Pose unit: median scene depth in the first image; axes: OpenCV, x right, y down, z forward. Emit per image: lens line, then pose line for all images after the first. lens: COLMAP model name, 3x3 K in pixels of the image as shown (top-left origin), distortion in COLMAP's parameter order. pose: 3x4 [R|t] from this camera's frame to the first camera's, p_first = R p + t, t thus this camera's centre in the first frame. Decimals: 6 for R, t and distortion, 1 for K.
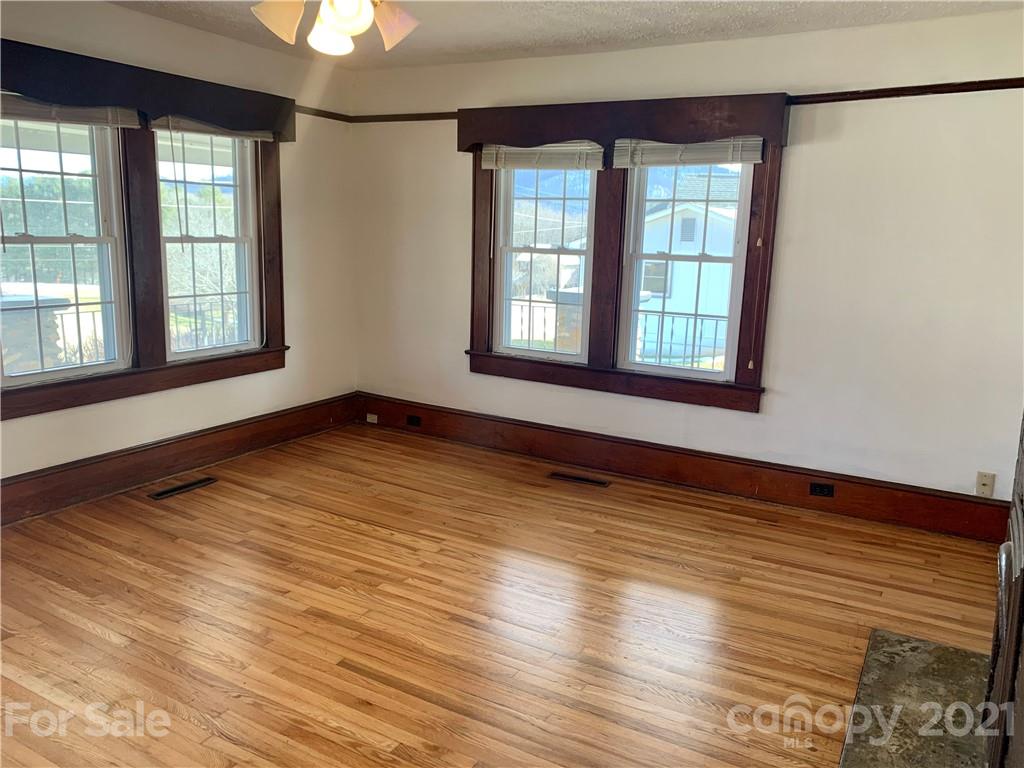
lens RADIAL K [[782.5, 0, 513.2], [0, 782.5, 369.8], [0, 0, 1]] dist [0.060215, -0.060658]
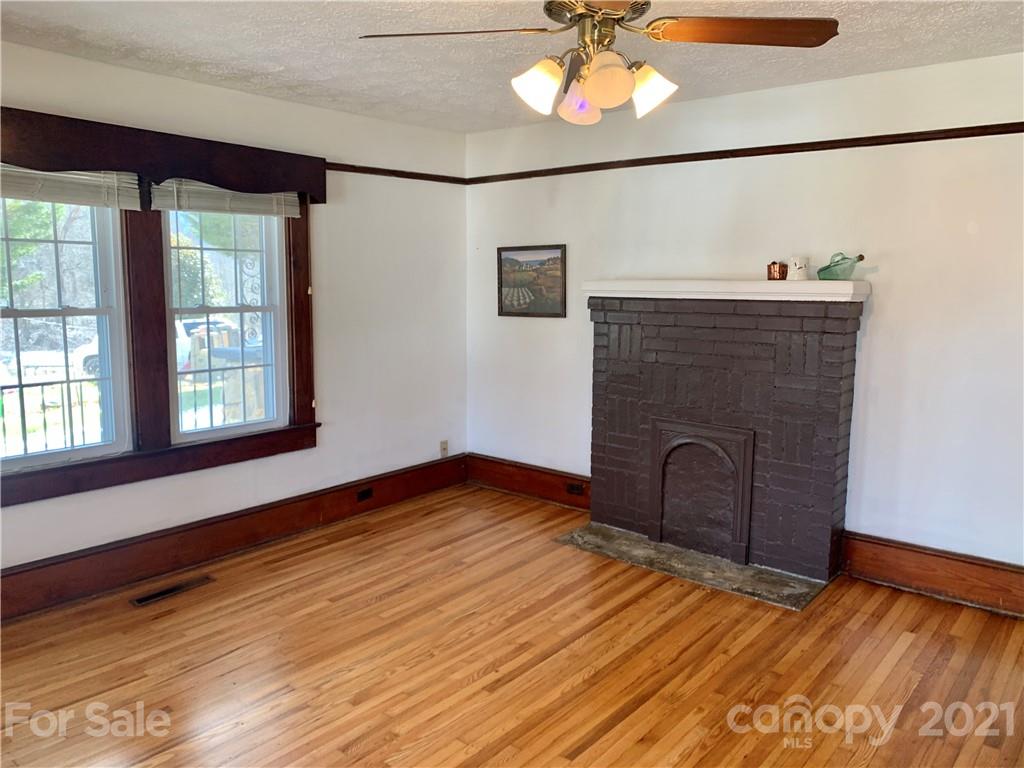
lens RADIAL K [[782.5, 0, 513.2], [0, 782.5, 369.8], [0, 0, 1]] dist [0.060215, -0.060658]
pose [[0.172747, -0.144544, 0.974303, -0.711993], [0.182861, 0.976684, 0.112476, -0.126172], [-0.967843, 0.158732, 0.195151, 0.539951]]
